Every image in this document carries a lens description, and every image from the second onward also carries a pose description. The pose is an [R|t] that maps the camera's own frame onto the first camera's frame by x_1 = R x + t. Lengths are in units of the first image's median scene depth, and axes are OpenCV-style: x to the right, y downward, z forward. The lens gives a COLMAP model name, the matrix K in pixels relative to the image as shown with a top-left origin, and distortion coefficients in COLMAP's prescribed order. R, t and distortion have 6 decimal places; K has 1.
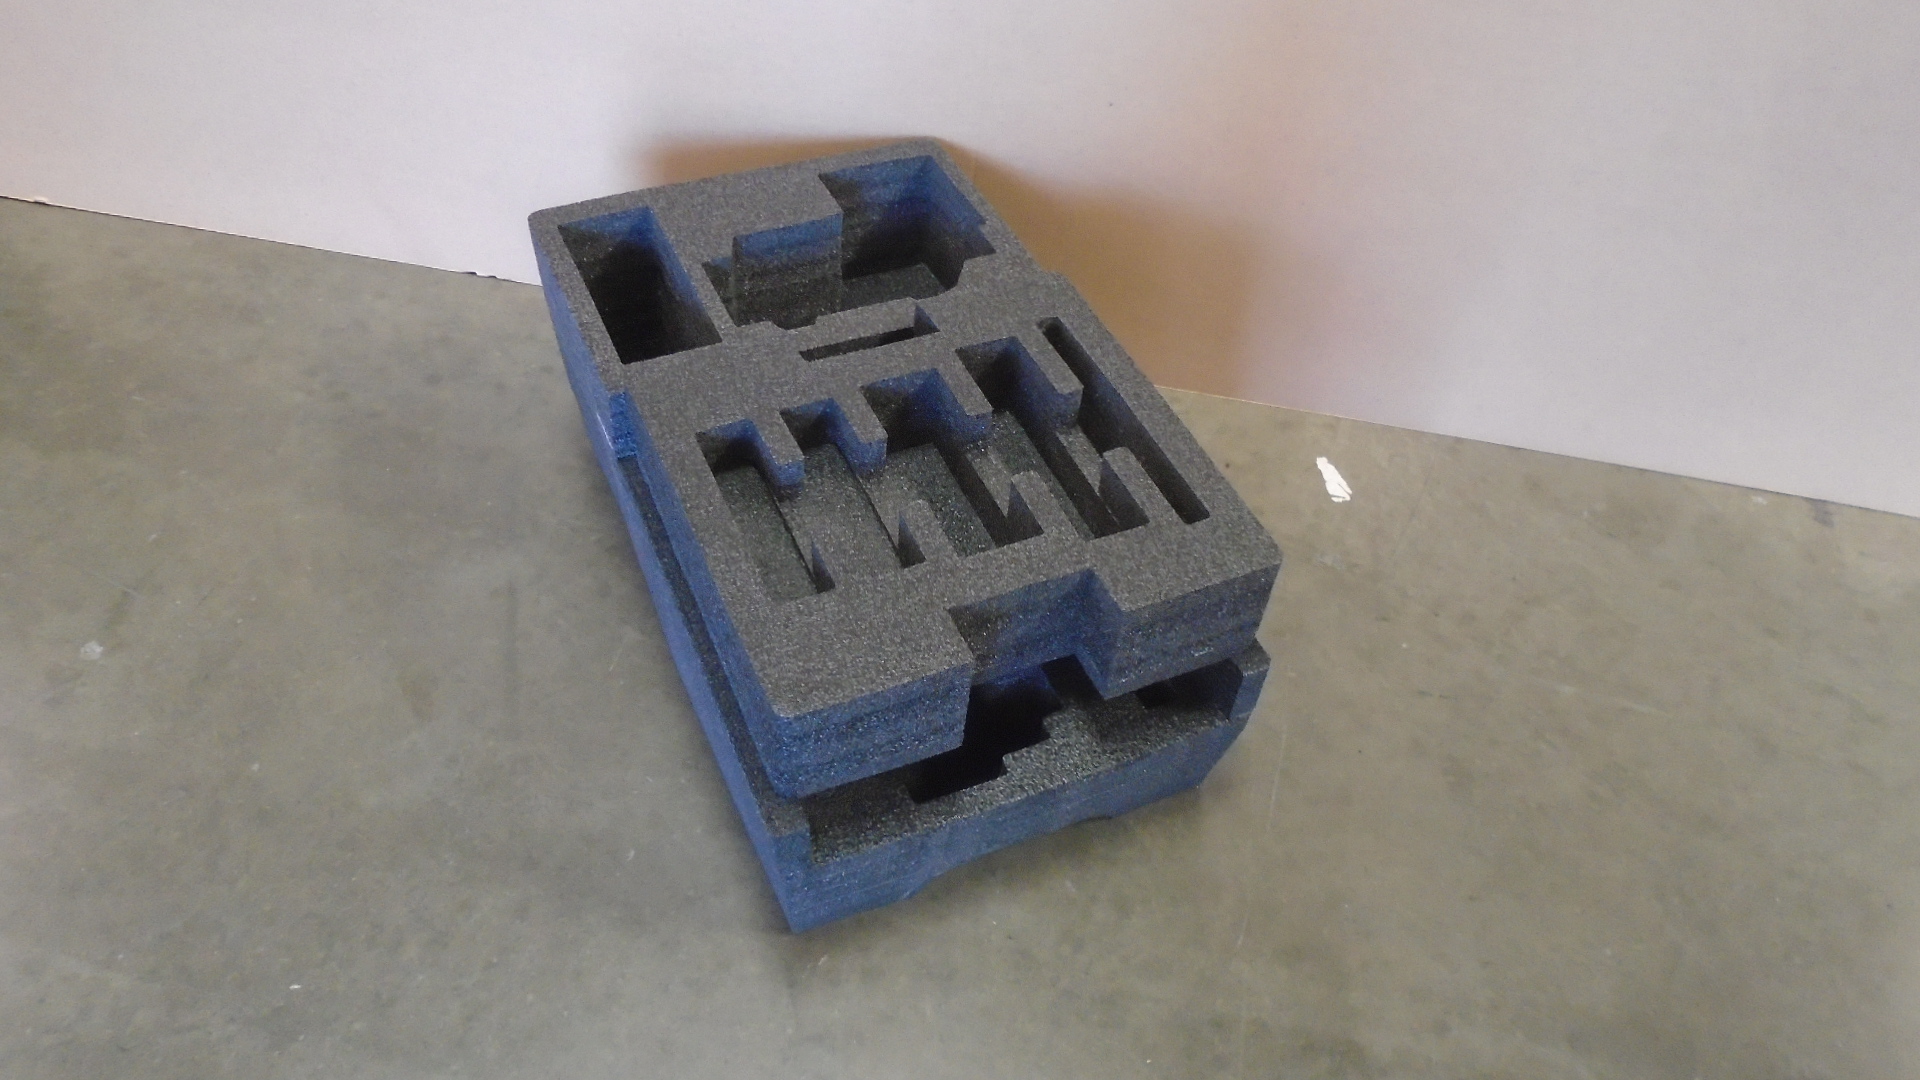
lens RADIAL K [[1535.5, 0, 960.0], [0, 1535.5, 540.0], [0, 0, 1]] dist [-0.005856, 0.000846]
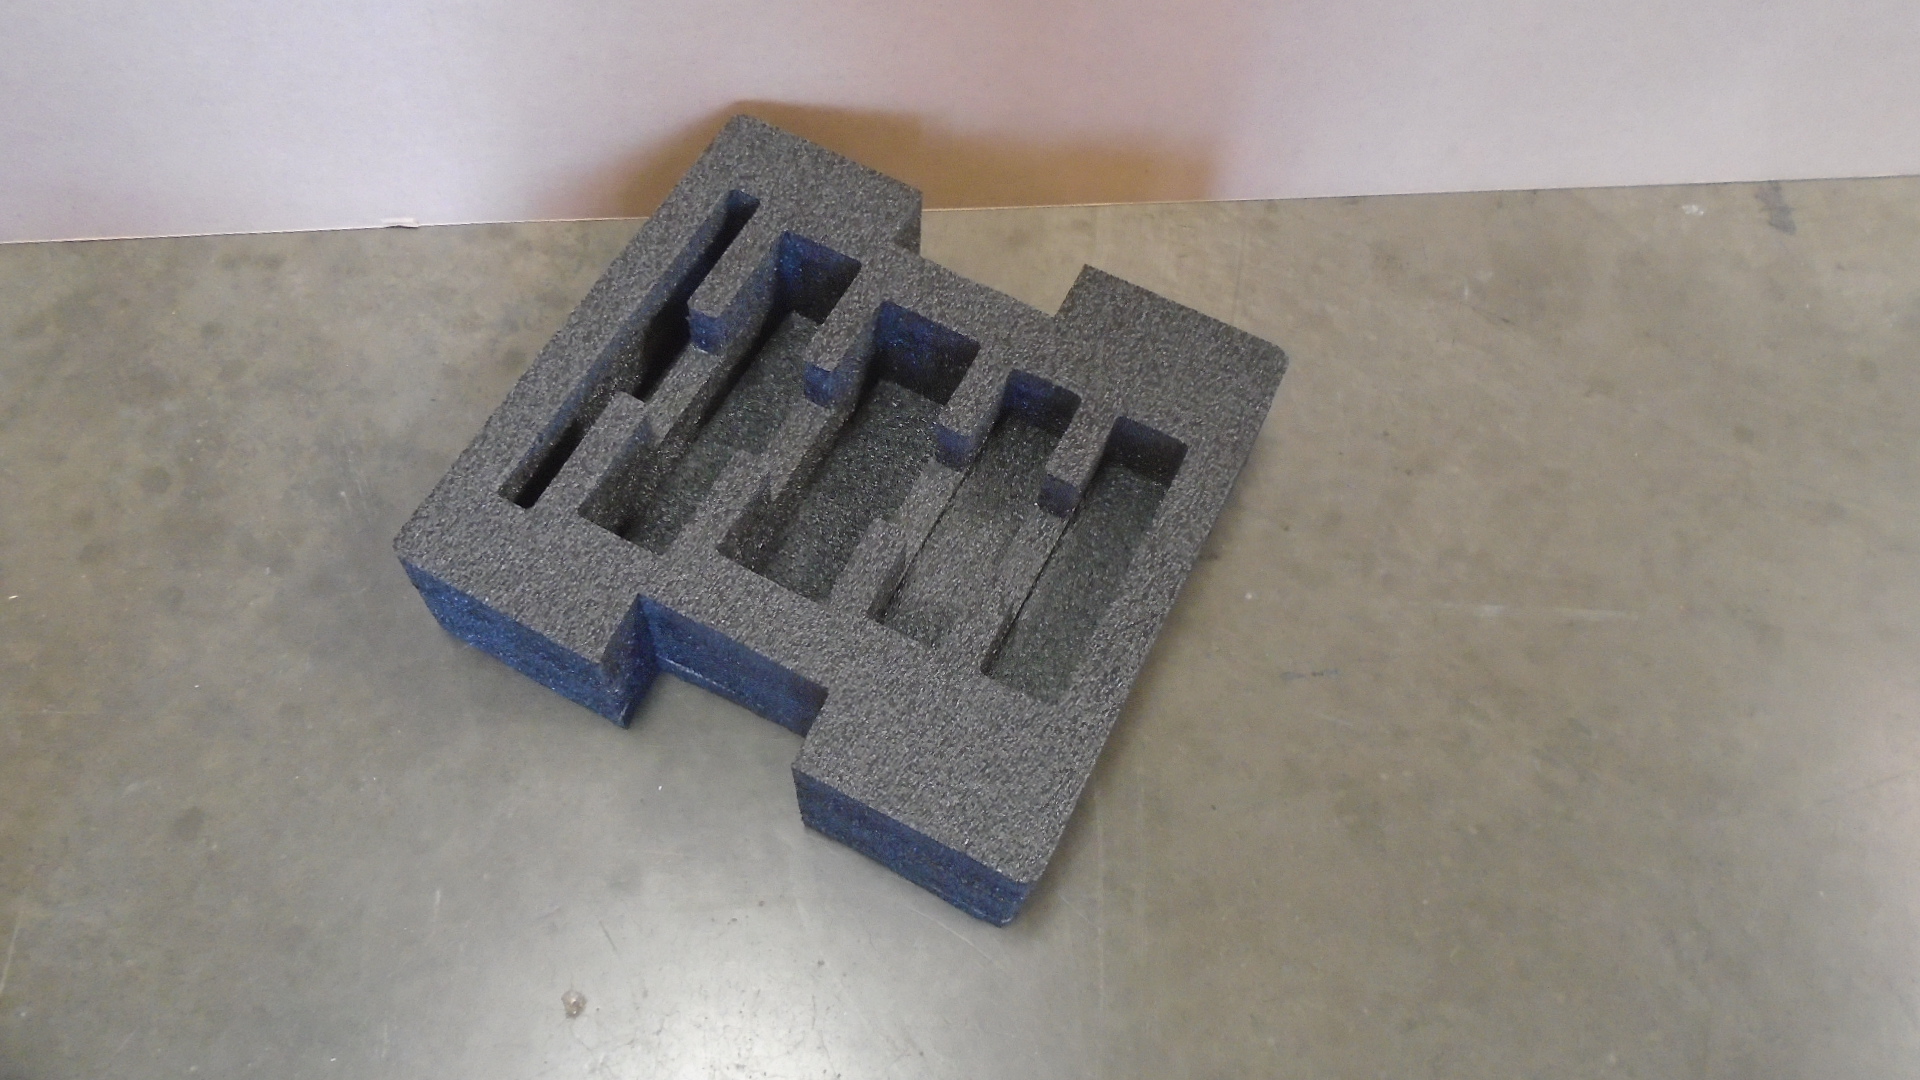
lens RADIAL K [[1535.5, 0, 960.0], [0, 1535.5, 540.0], [0, 0, 1]] dist [-0.005856, 0.000846]
pose [[0.970534, -0.221011, 0.096014, 0.109547], [0.185422, 0.939450, 0.288189, -0.166719], [-0.153893, -0.261894, 0.952748, 0.391556]]
